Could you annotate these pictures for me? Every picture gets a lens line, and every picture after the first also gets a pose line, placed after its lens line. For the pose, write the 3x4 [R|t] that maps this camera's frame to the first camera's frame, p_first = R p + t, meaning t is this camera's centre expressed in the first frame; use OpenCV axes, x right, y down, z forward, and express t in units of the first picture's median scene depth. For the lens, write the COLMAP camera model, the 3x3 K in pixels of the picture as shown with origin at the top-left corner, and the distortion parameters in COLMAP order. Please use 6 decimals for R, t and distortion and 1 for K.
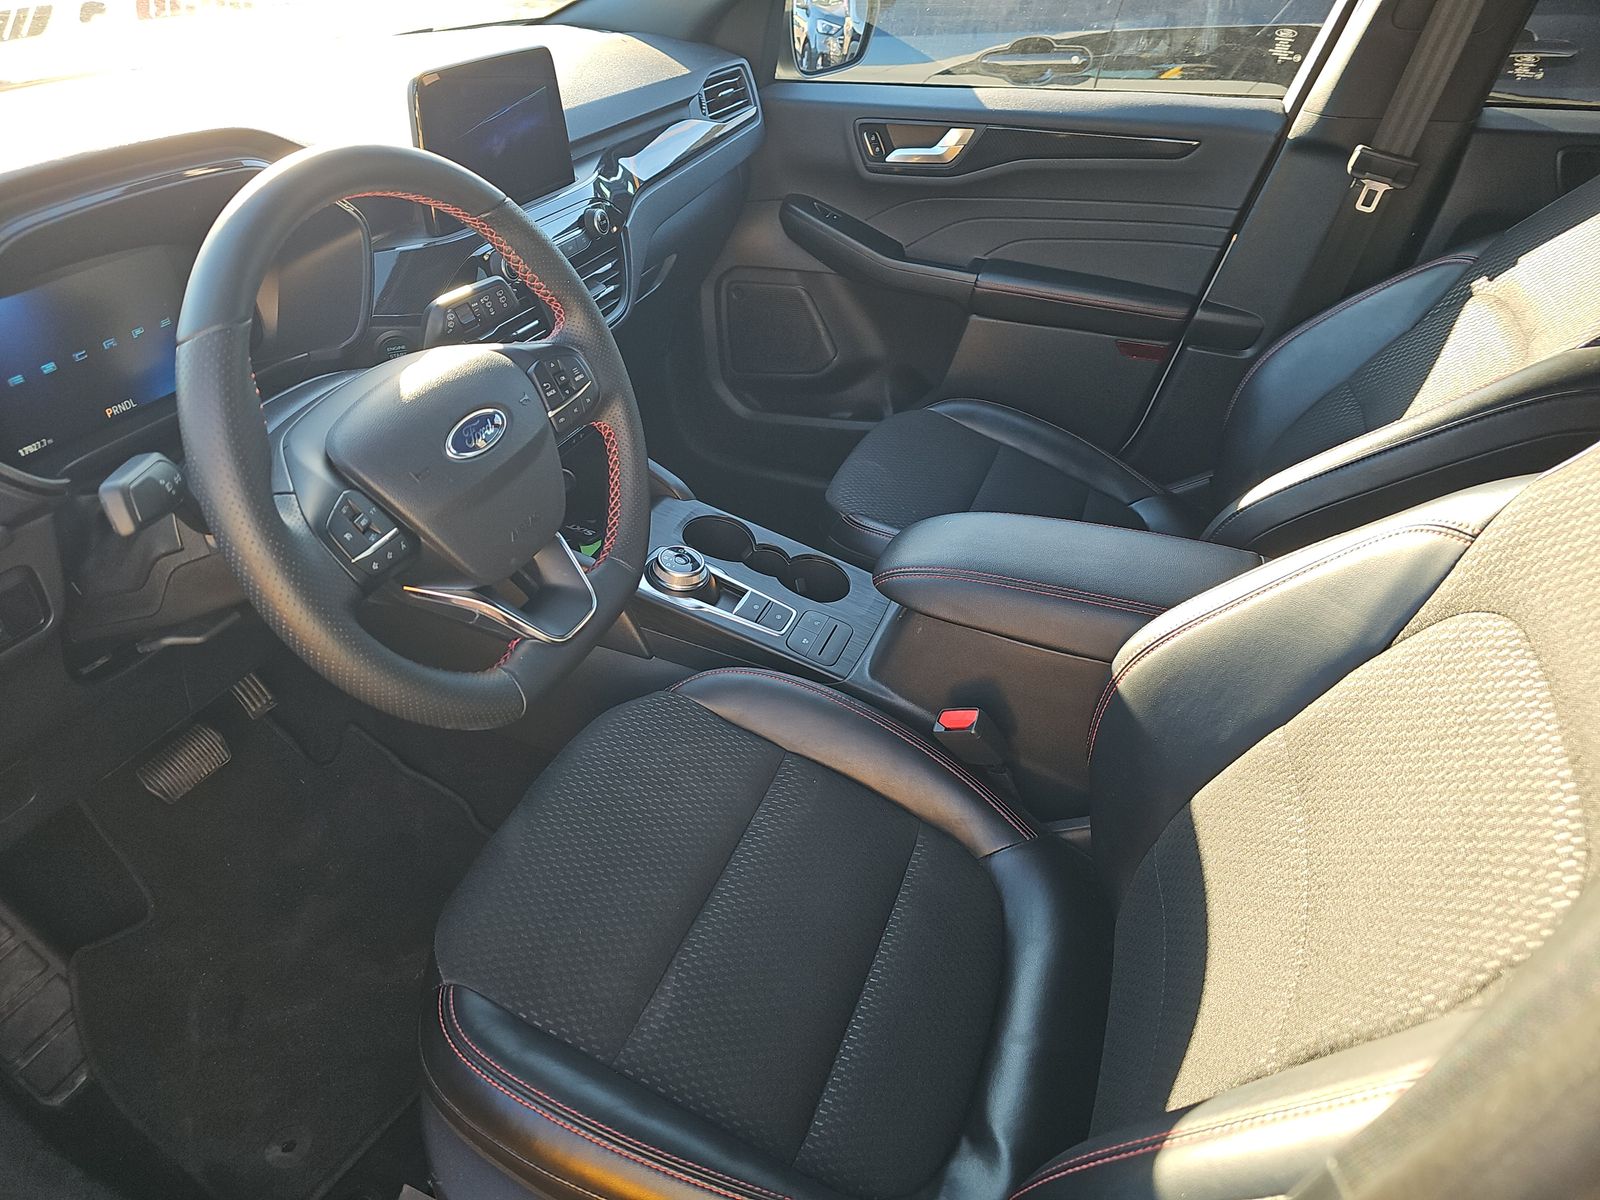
lens RADIAL K [[1076.8, 0, 800.0], [0, 1076.8, 600.0], [0, 0, 1]] dist [-0.000427, 0.001920]
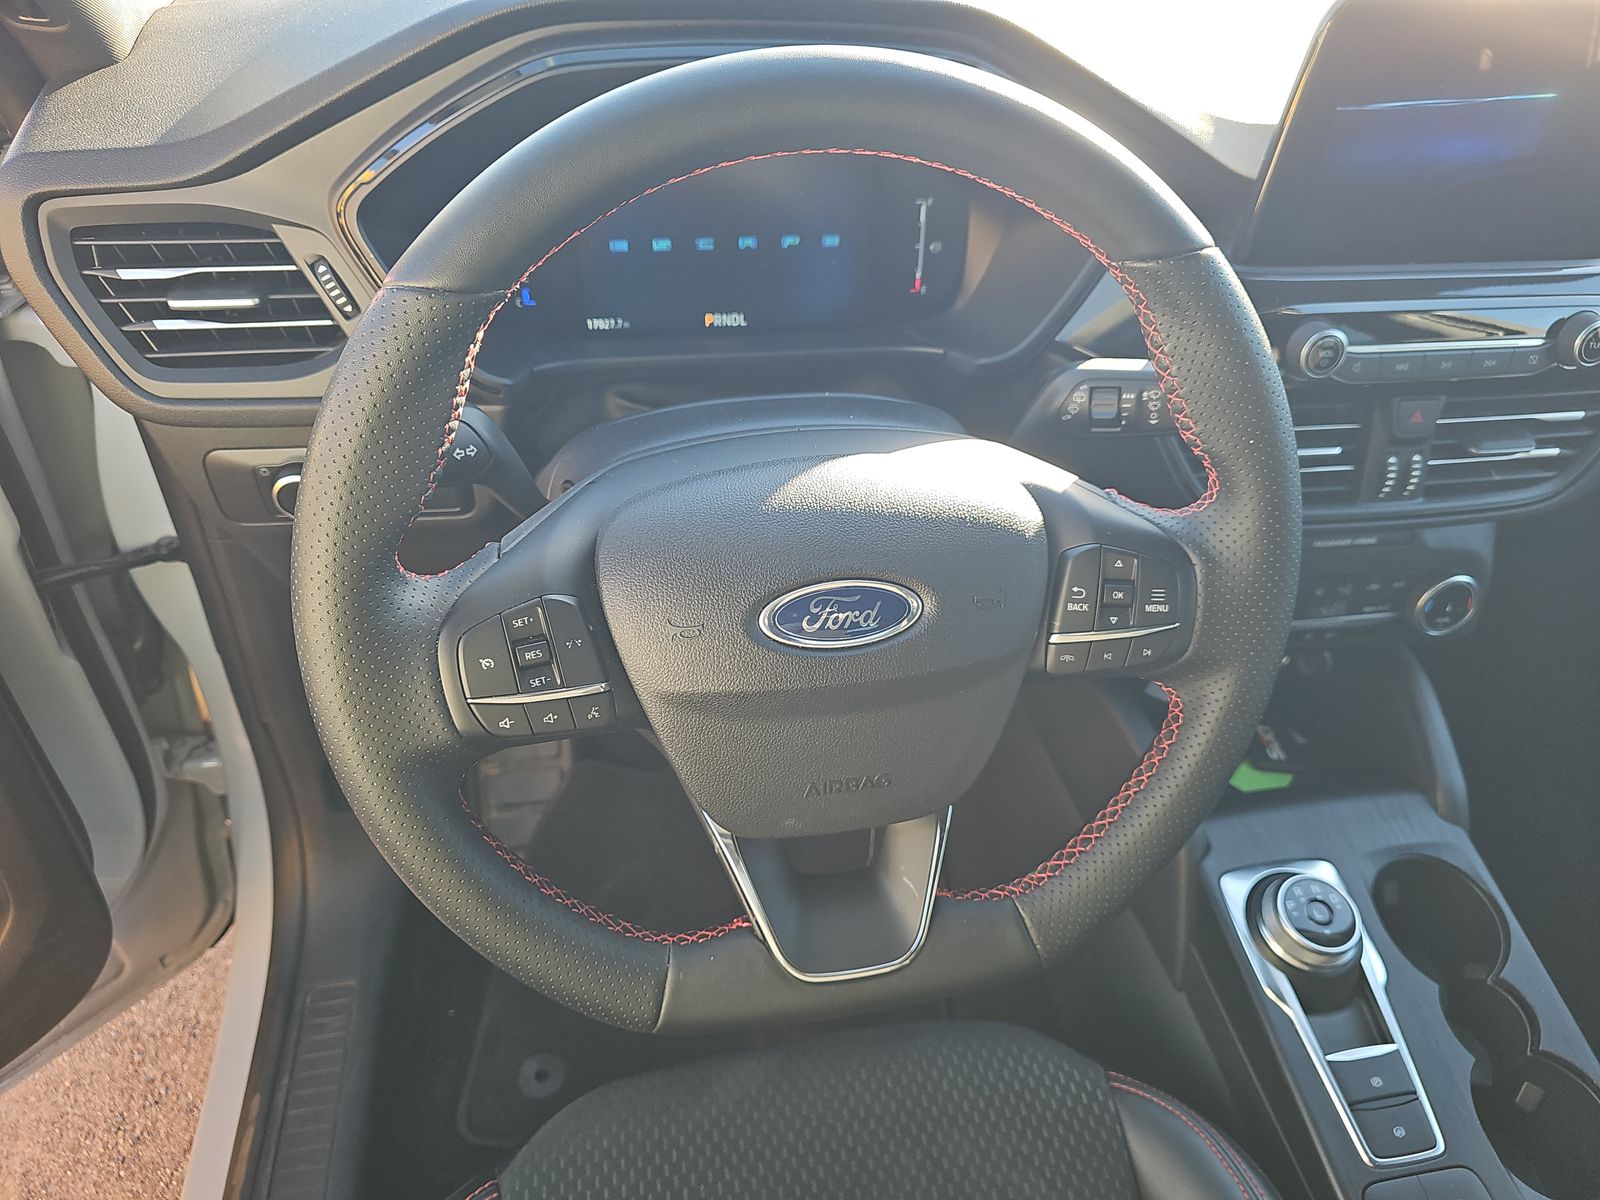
lens RADIAL K [[1076.8, 0, 800.0], [0, 1076.8, 600.0], [0, 0, 1]] dist [-0.000427, 0.001920]
pose [[0.525871, 0.548894, -0.649751, 0.033230], [-0.513262, 0.813928, 0.272182, -0.243373], [0.678249, 0.190360, 0.709747, 0.483488]]
